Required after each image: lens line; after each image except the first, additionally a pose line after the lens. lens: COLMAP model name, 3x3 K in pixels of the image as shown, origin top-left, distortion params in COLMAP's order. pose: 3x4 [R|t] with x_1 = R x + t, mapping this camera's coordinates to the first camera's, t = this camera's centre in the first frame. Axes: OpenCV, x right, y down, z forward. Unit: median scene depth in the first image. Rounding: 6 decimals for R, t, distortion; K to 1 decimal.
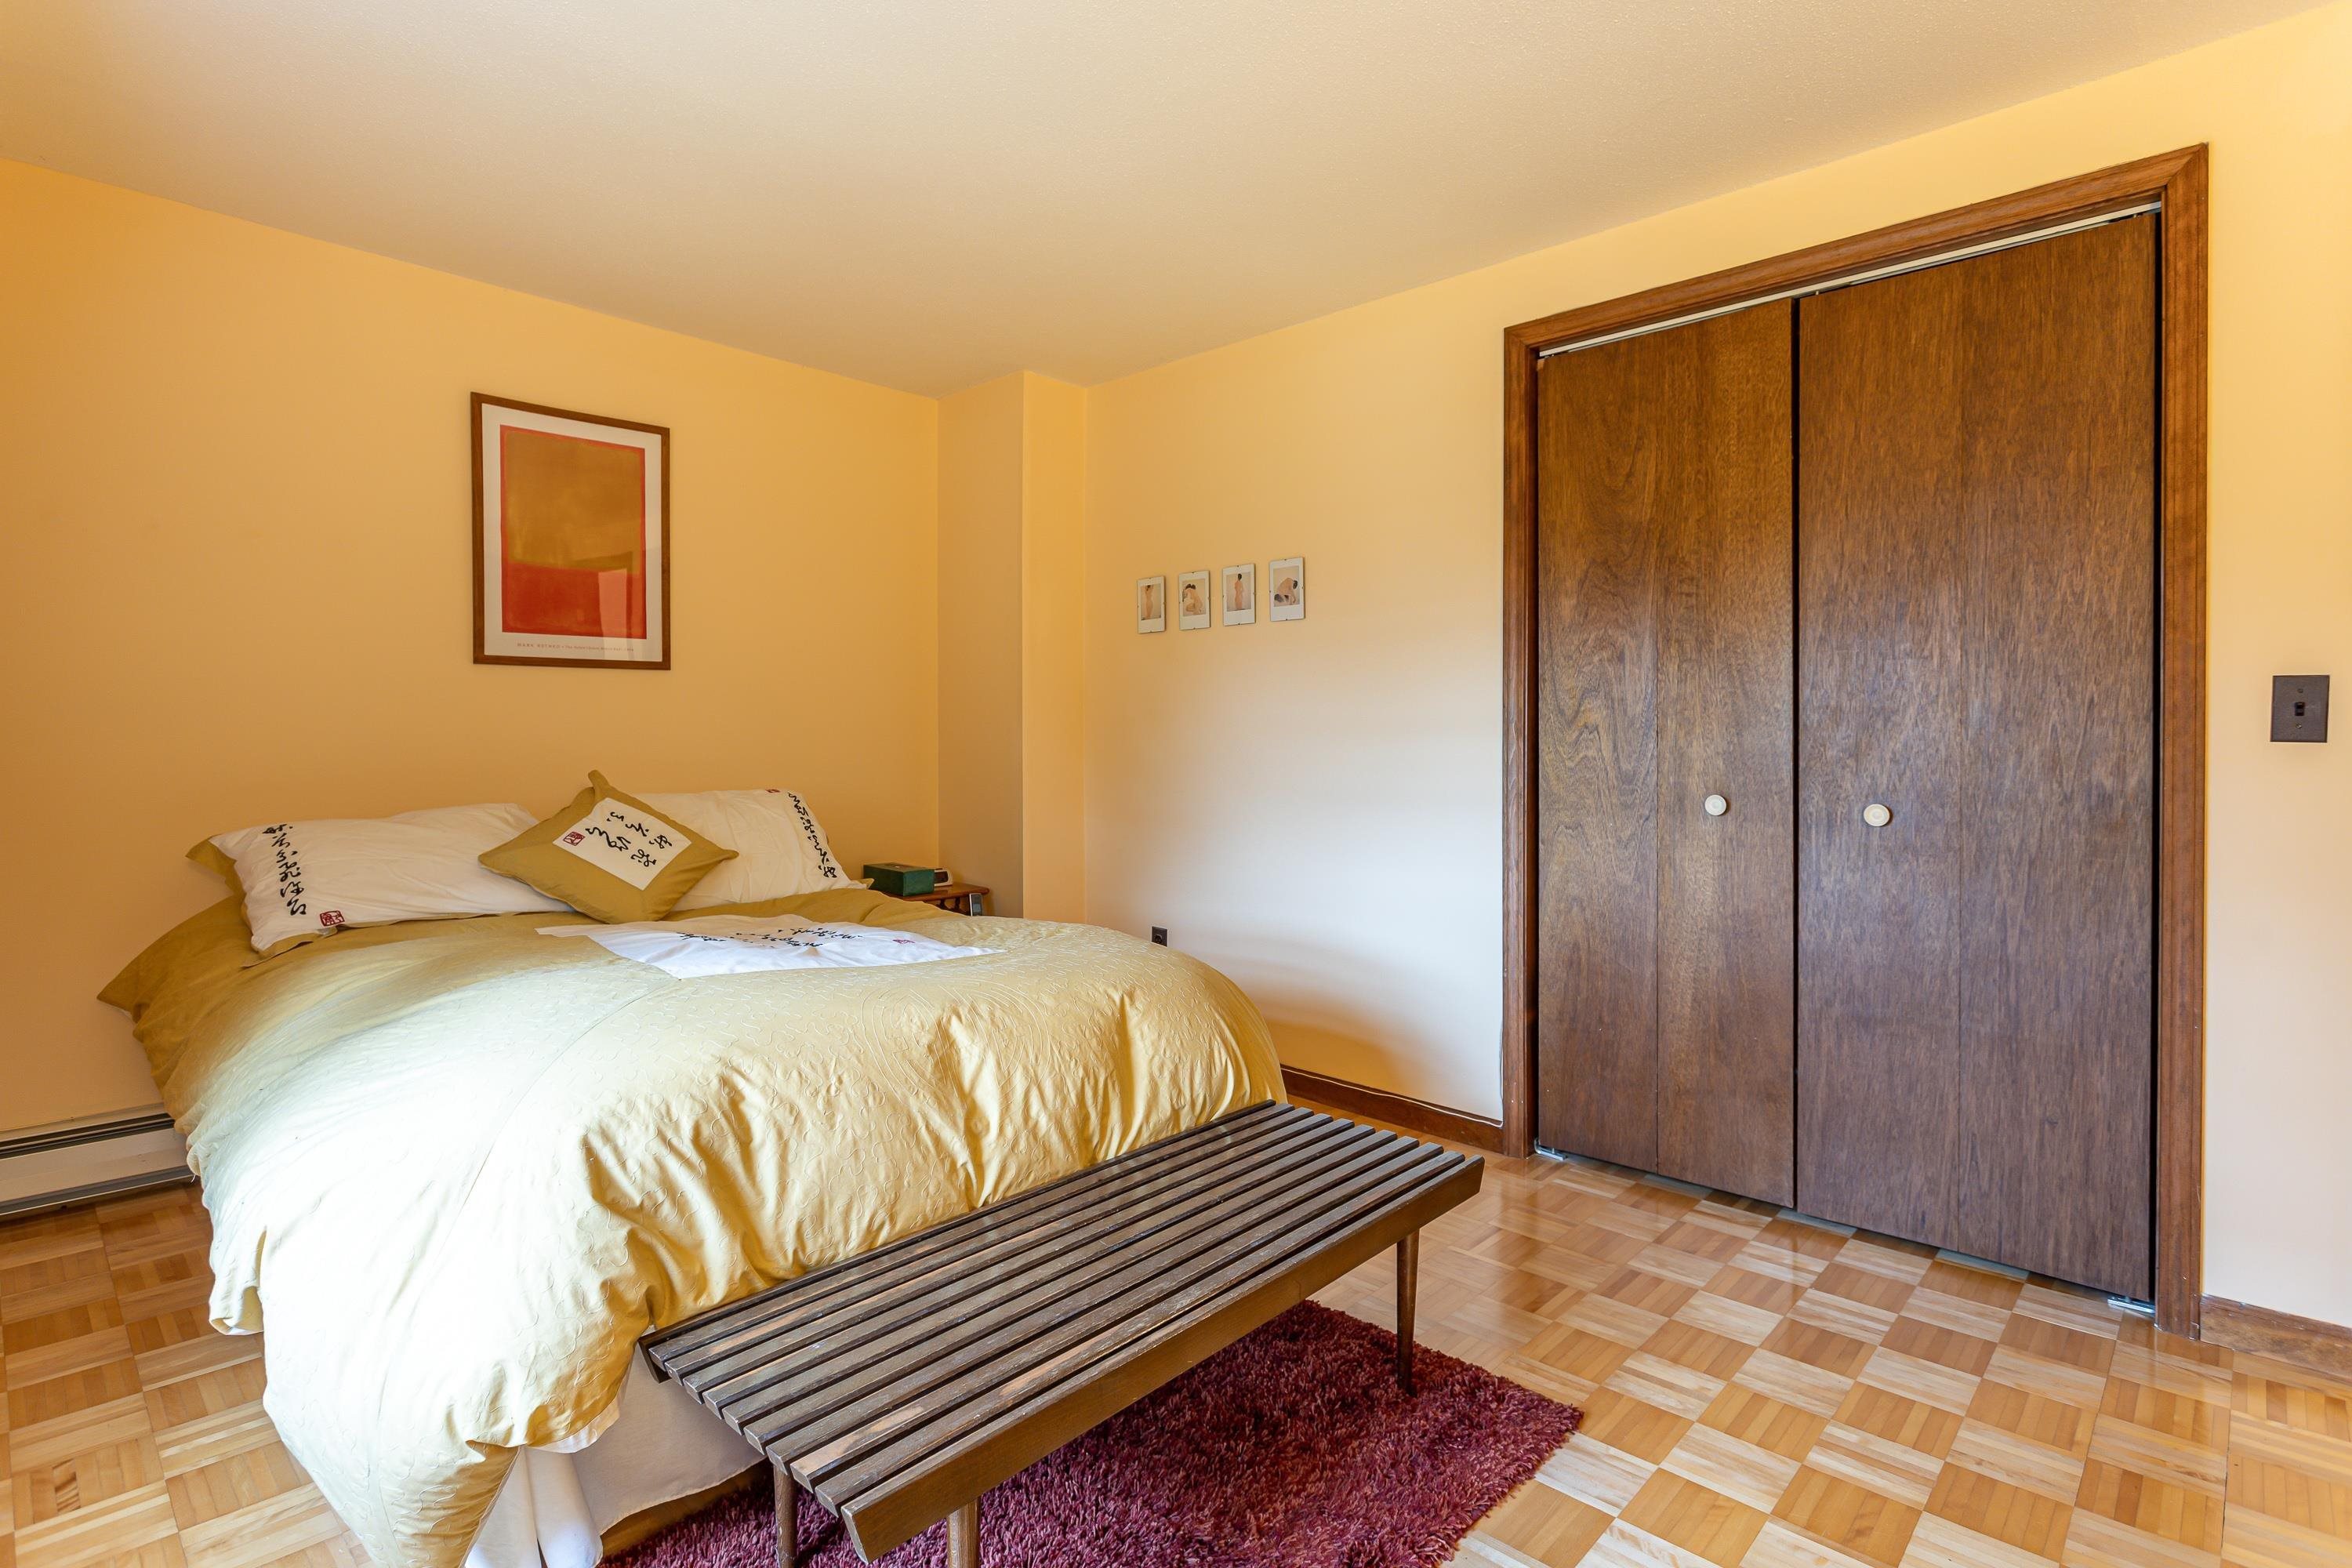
lens RADIAL K [[1147.2, 0, 1165.4], [0, 1147.2, 756.3], [0, 0, 1]] dist [-0.001905, 0.000366]
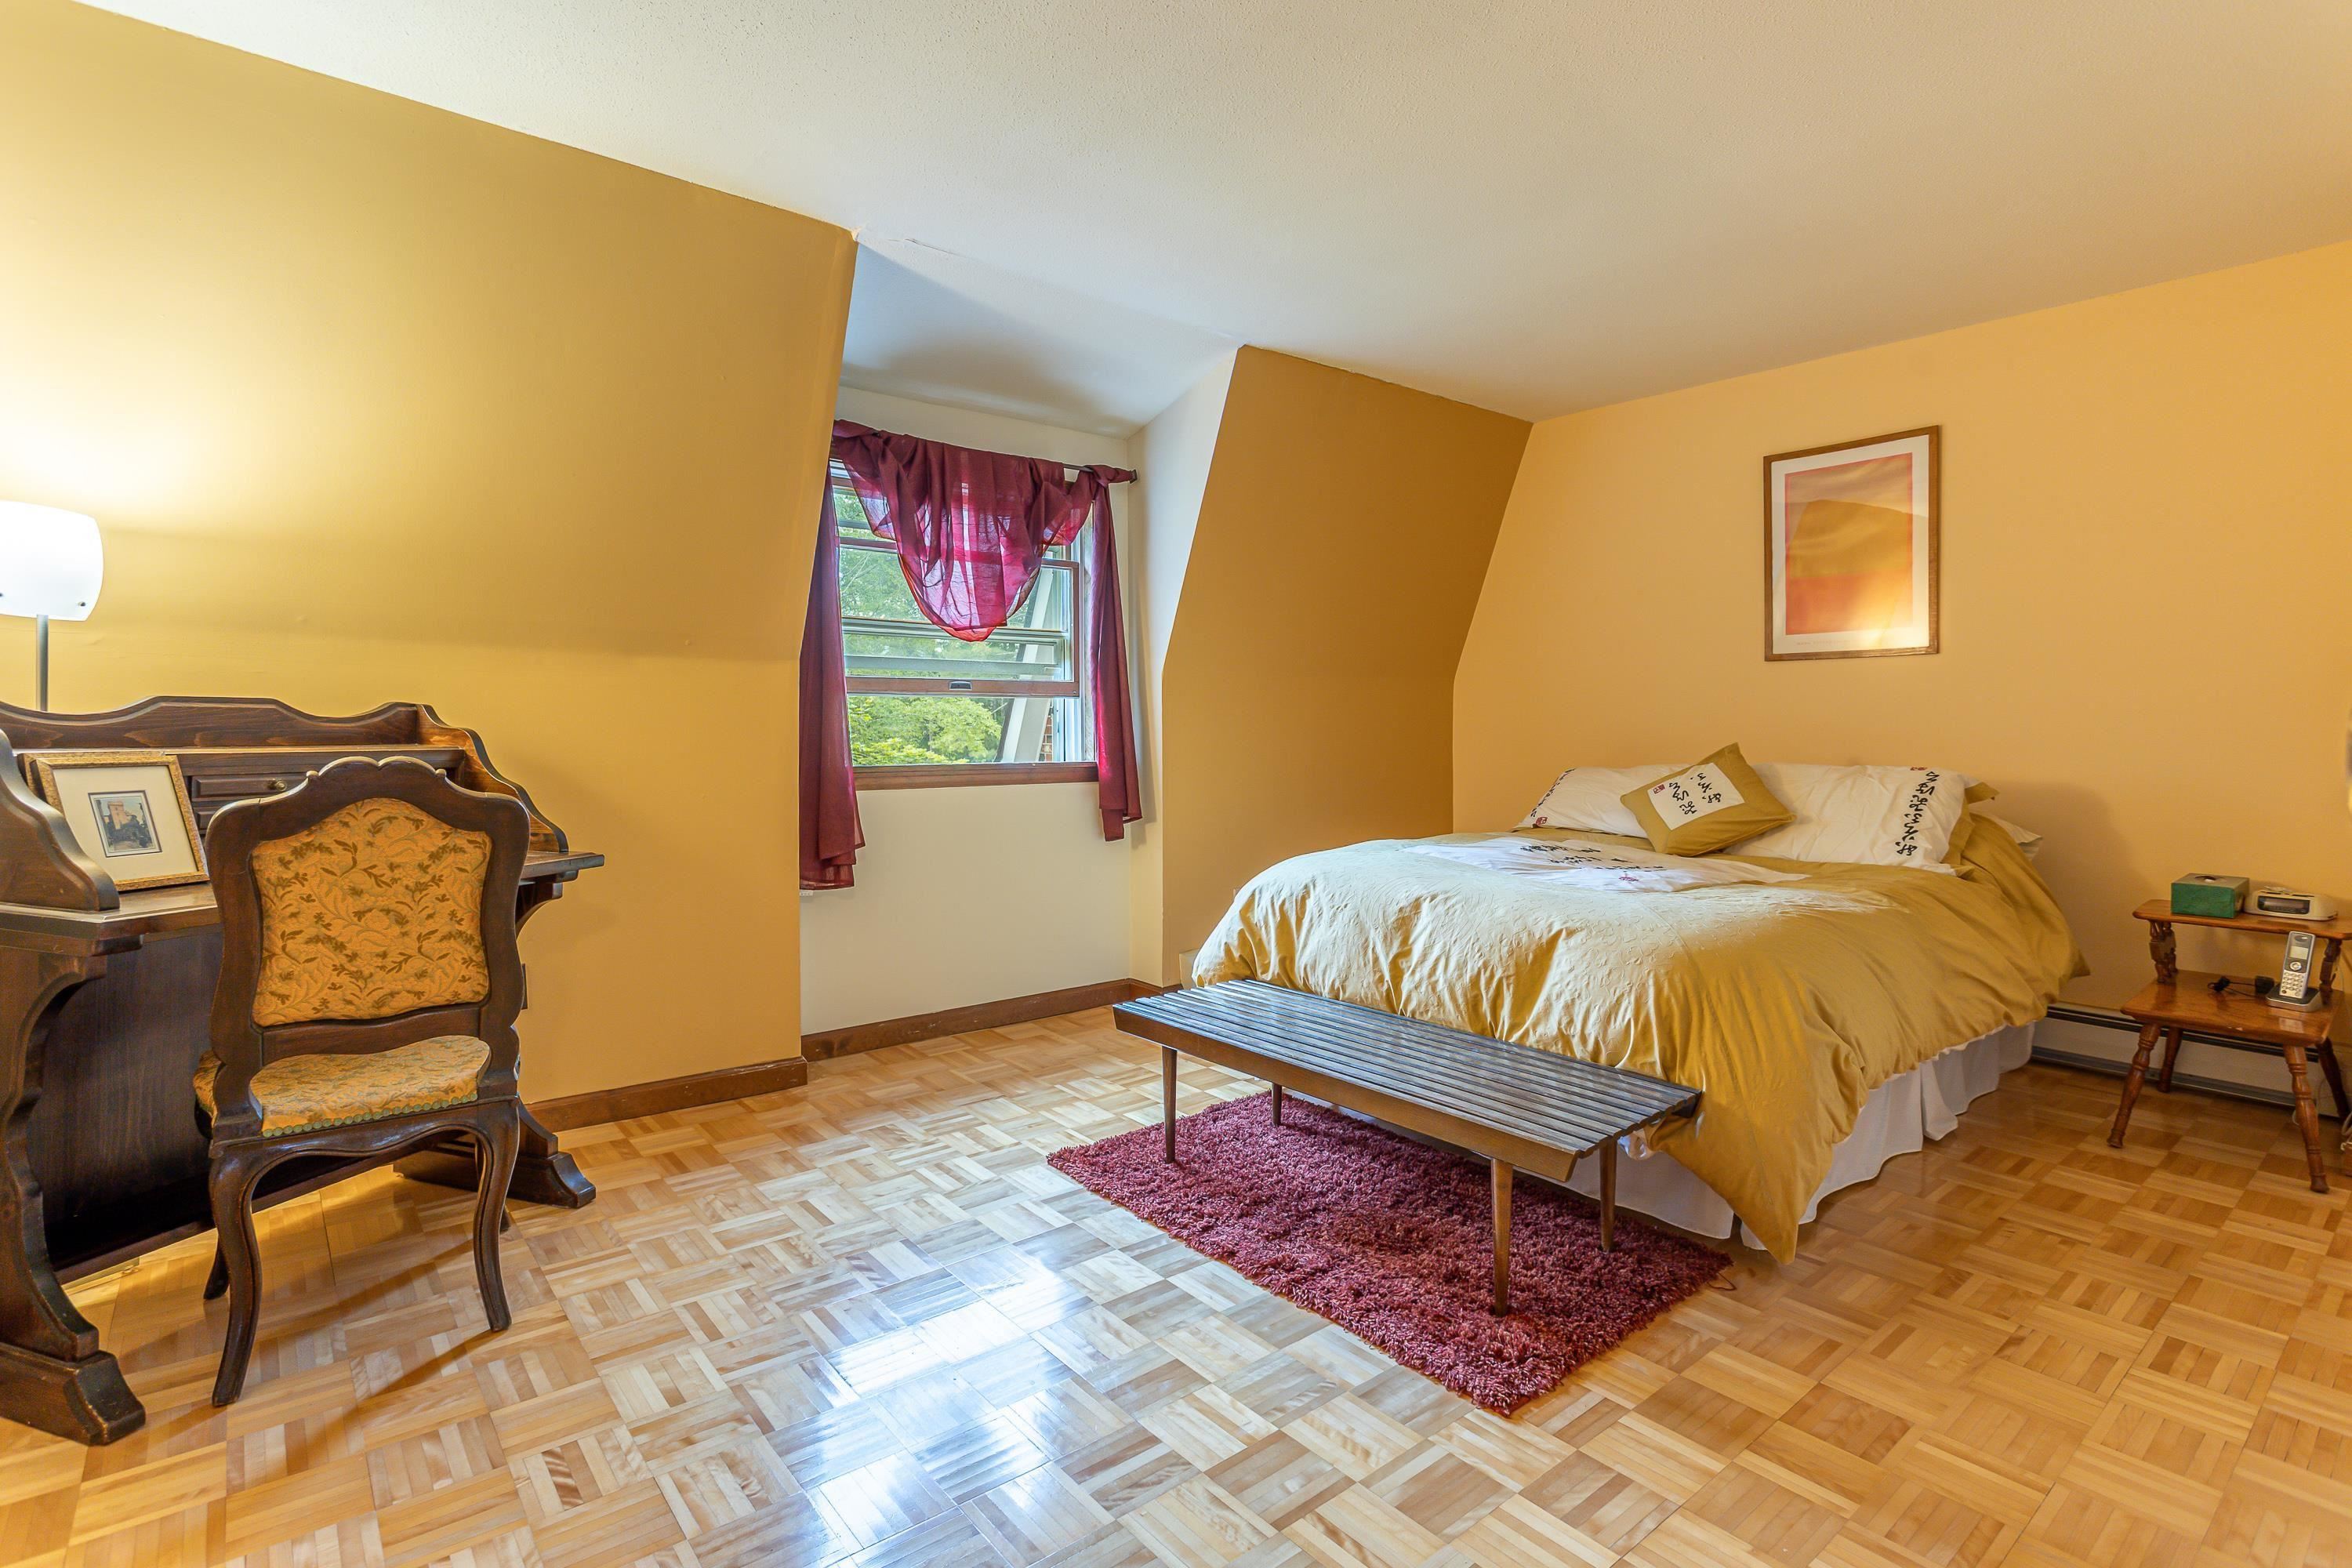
lens RADIAL K [[1151.7, 0, 1177.2], [0, 1151.7, 751.2], [0, 0, 1]] dist [0.003377, -0.000393]
pose [[-0.111898, 0.027070, -0.993351, 0.972459], [-0.017967, 0.999410, 0.029259, -0.005523], [0.993557, 0.021122, -0.111346, 0.588890]]
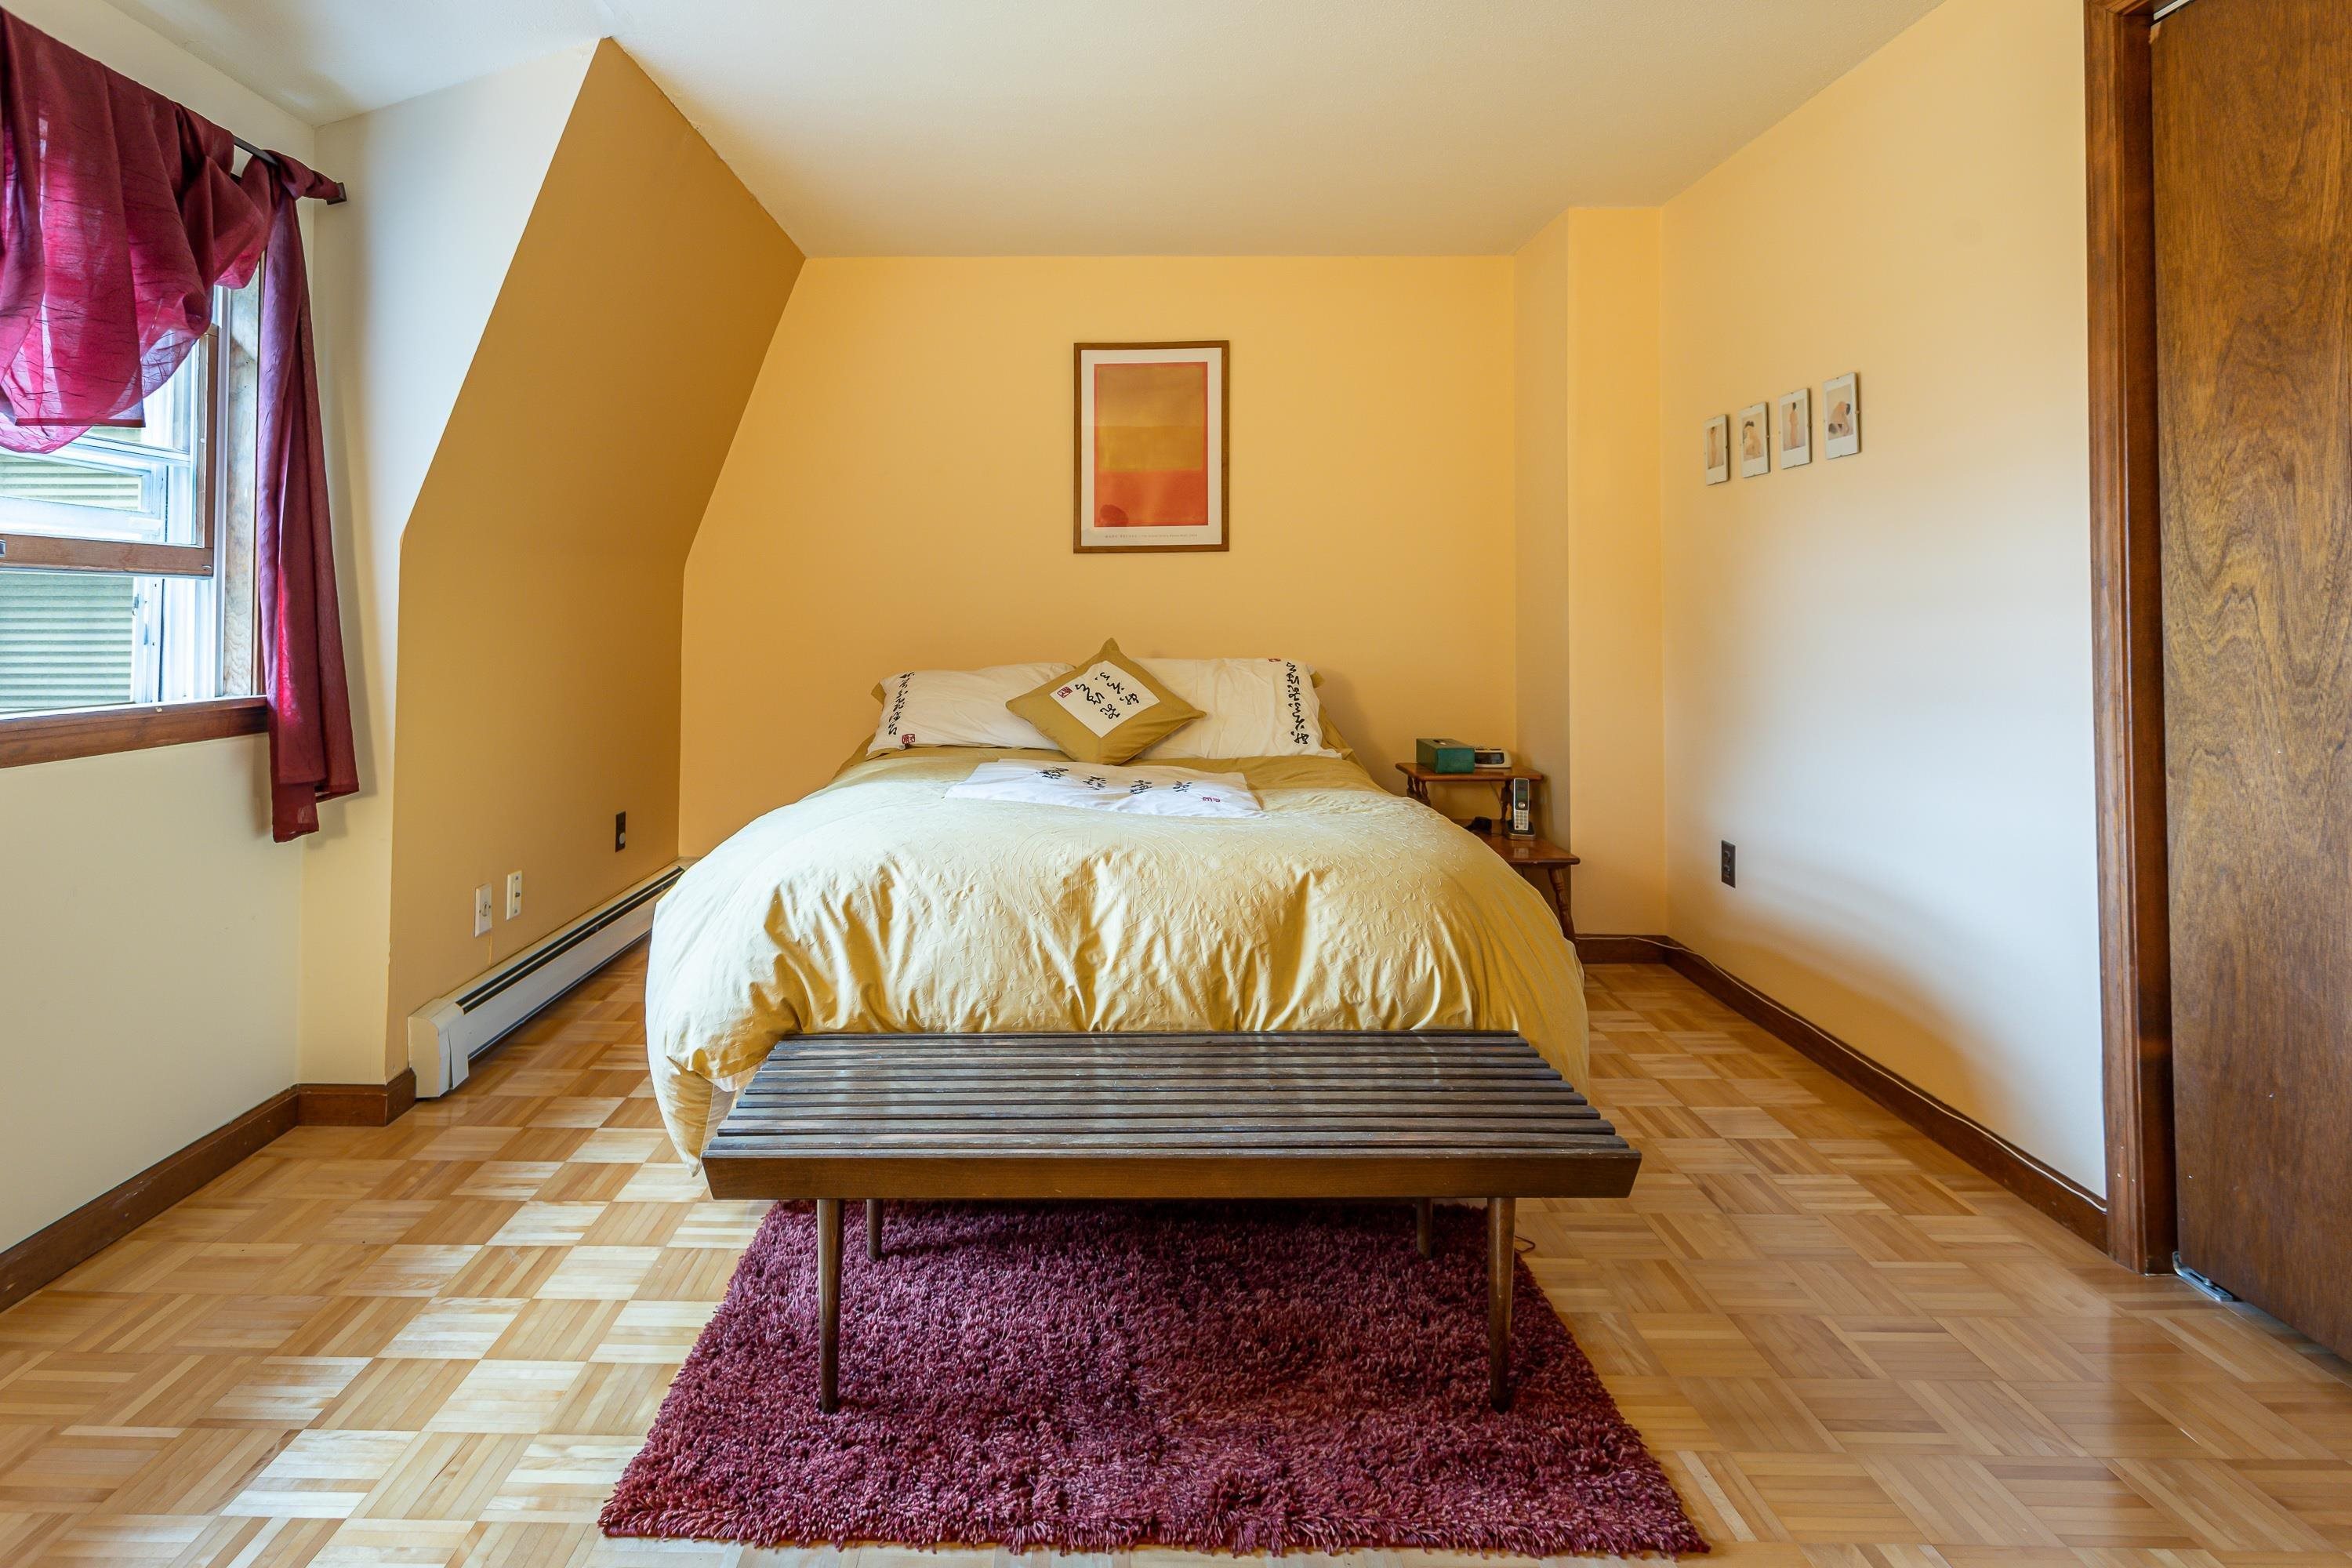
lens RADIAL K [[1218.0, 0, 1123.0], [0, 1218.0, 578.9], [0, 0, 1]] dist [-0.003635, 0.009239]
pose [[0.686487, -0.021763, -0.726816, 0.496758], [-0.009558, 0.999196, -0.038947, -0.000604], [0.727079, 0.033684, 0.685727, 0.132576]]
